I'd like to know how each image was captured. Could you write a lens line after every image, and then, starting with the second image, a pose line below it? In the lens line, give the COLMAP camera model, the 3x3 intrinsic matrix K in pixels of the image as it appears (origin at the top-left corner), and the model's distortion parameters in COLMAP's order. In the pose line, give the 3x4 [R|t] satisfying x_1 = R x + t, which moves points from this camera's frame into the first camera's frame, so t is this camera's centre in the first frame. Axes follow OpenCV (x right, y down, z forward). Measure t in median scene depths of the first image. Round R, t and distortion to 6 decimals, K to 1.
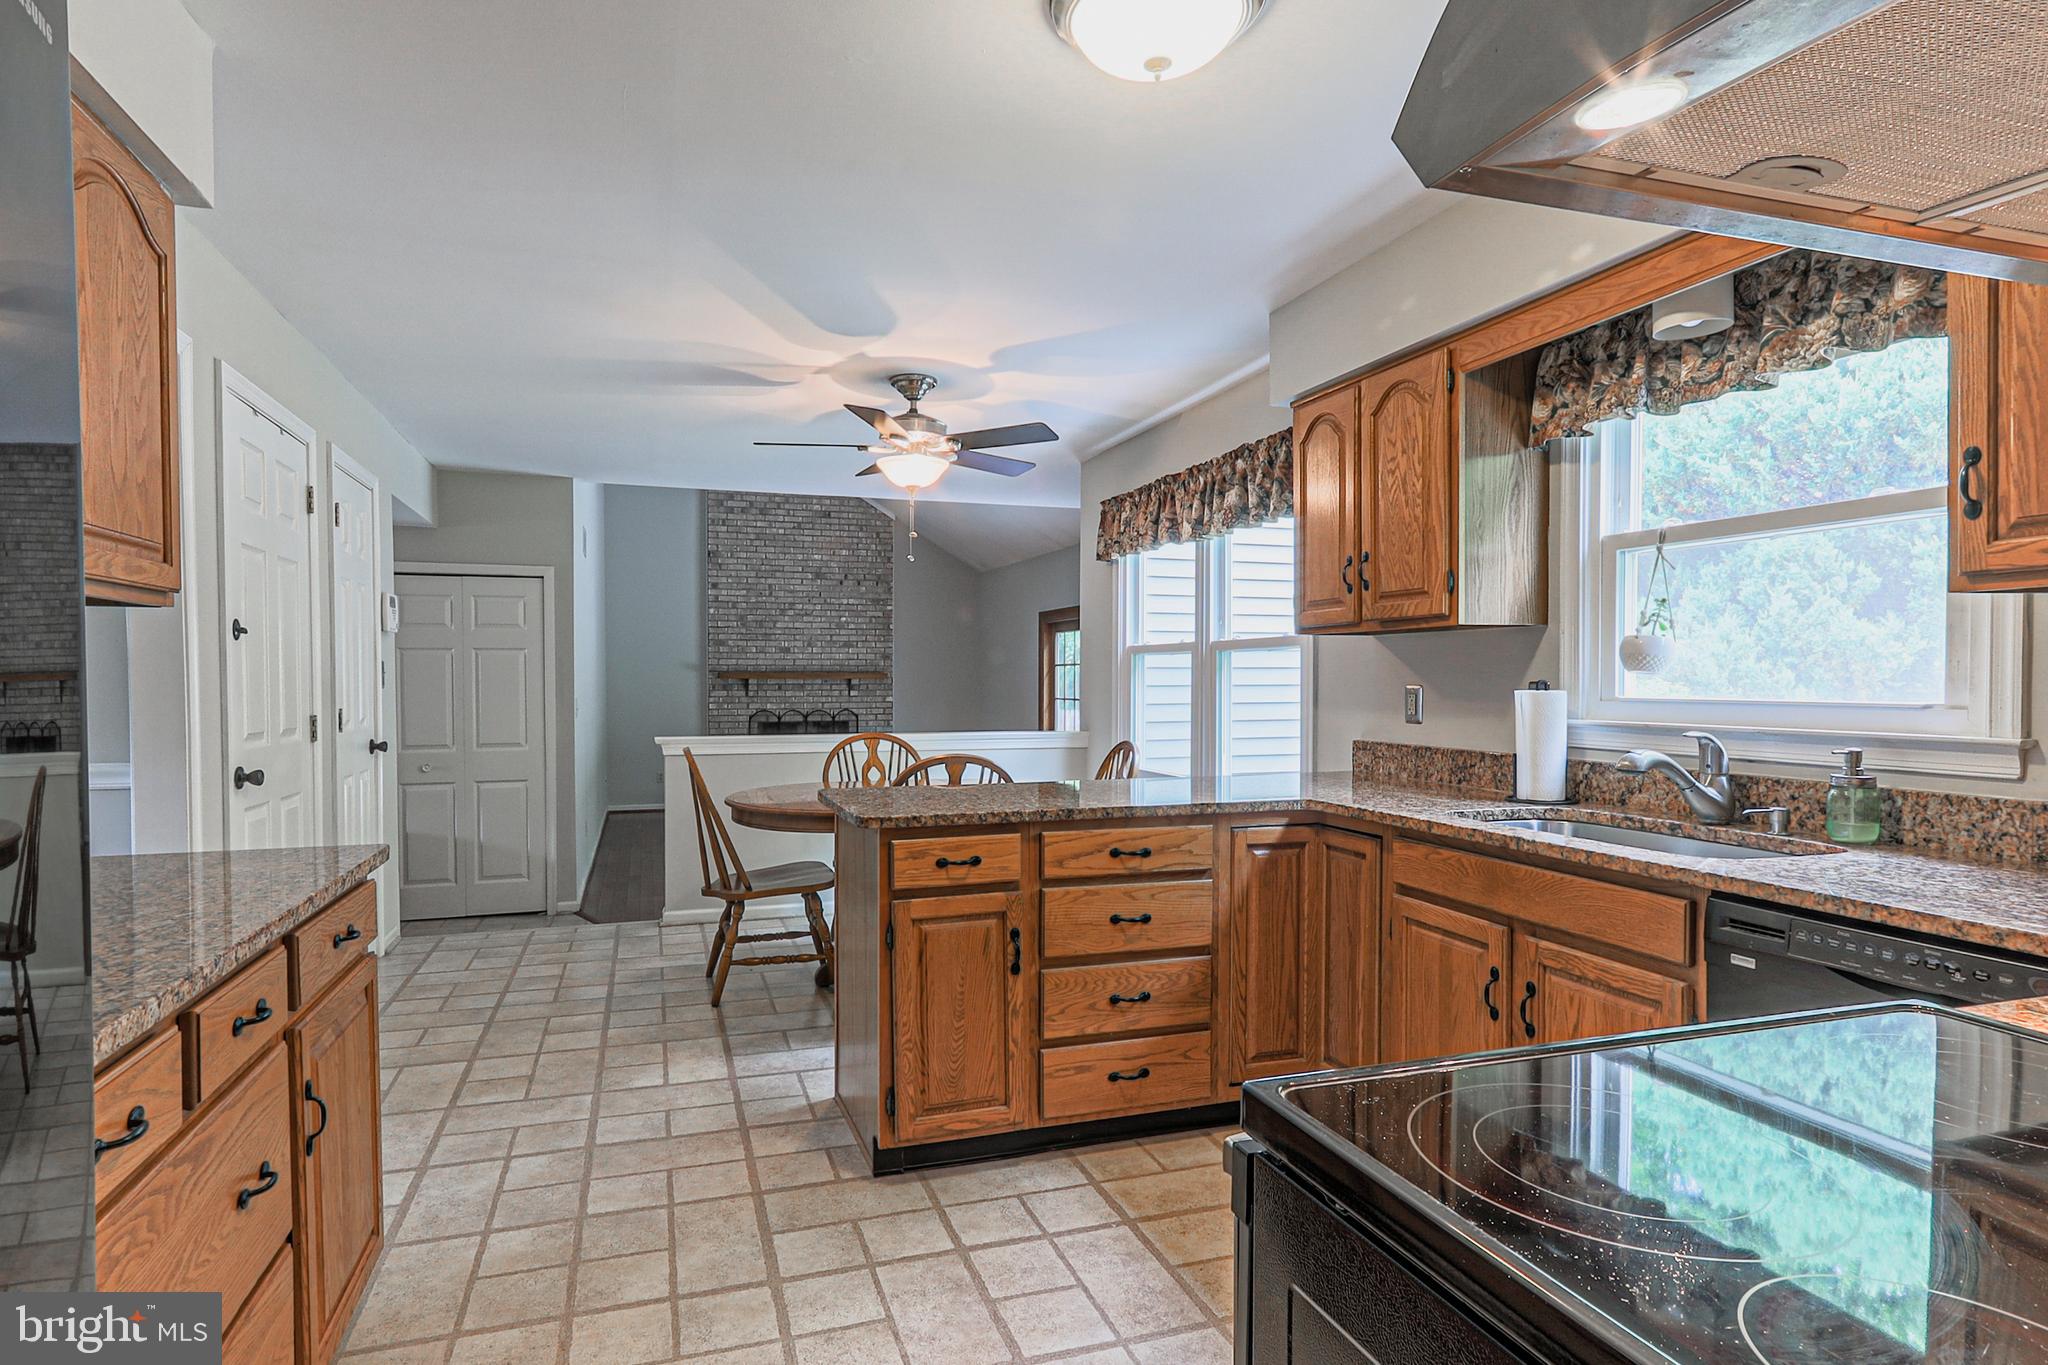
lens RADIAL K [[1082.0, 0, 962.6], [0, 1082.0, 702.2], [0, 0, 1]] dist [0.004023, 0.002331]
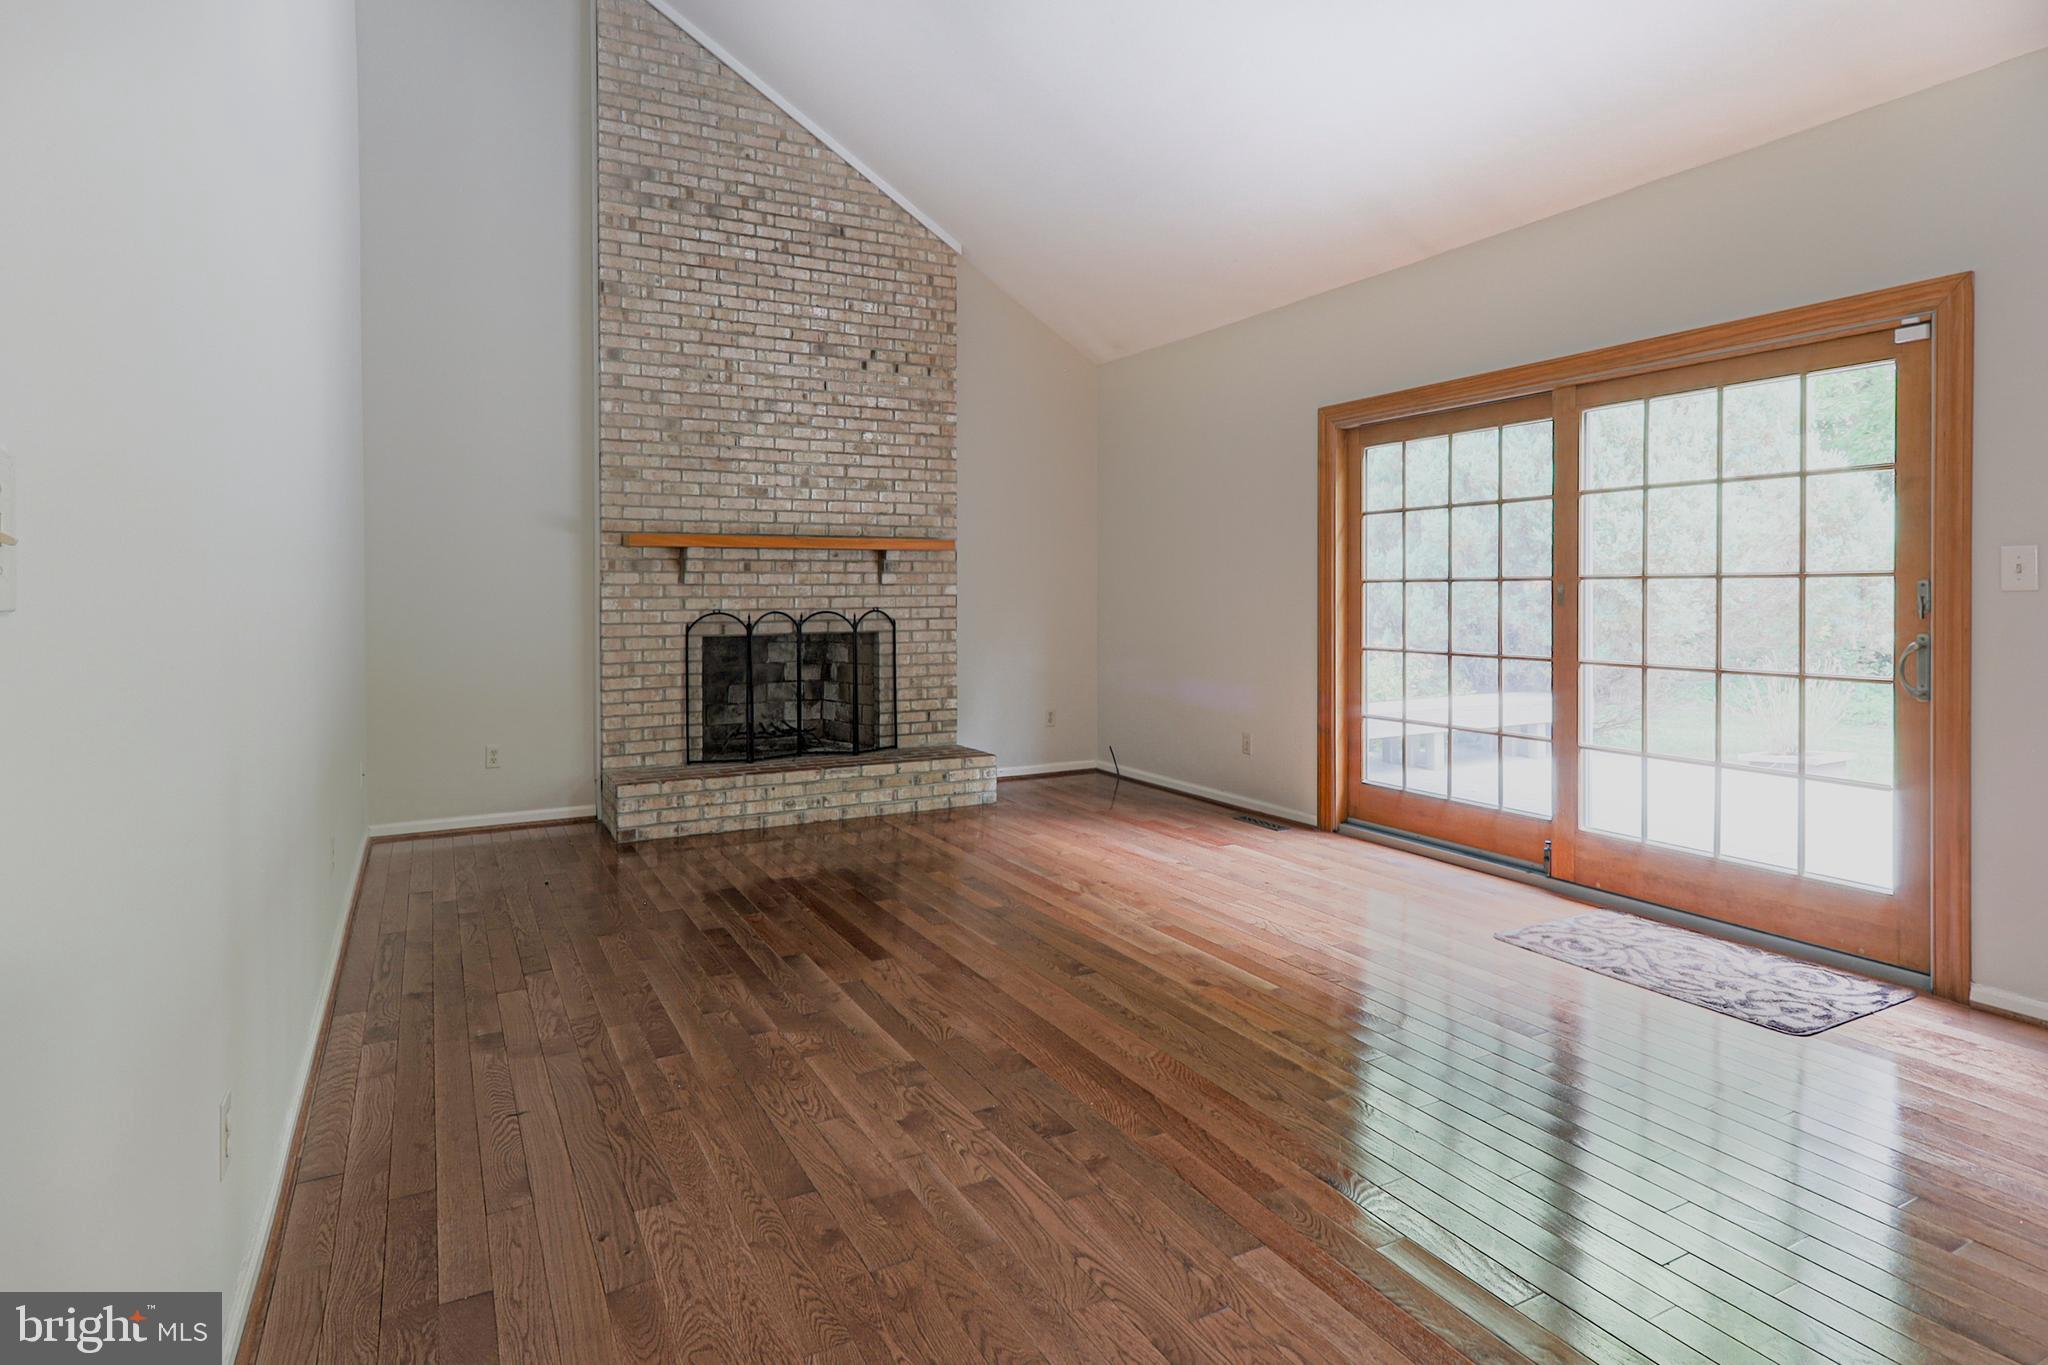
lens RADIAL K [[1082.0, 0, 1007.6], [0, 1082.0, 604.7], [0, 0, 1]] dist [0.004023, 0.002331]
pose [[0.979225, -0.005377, 0.202706, -0.152391], [0.006808, 0.999957, -0.006364, 0.008177], [-0.202663, 0.007611, 0.979219, 0.482888]]
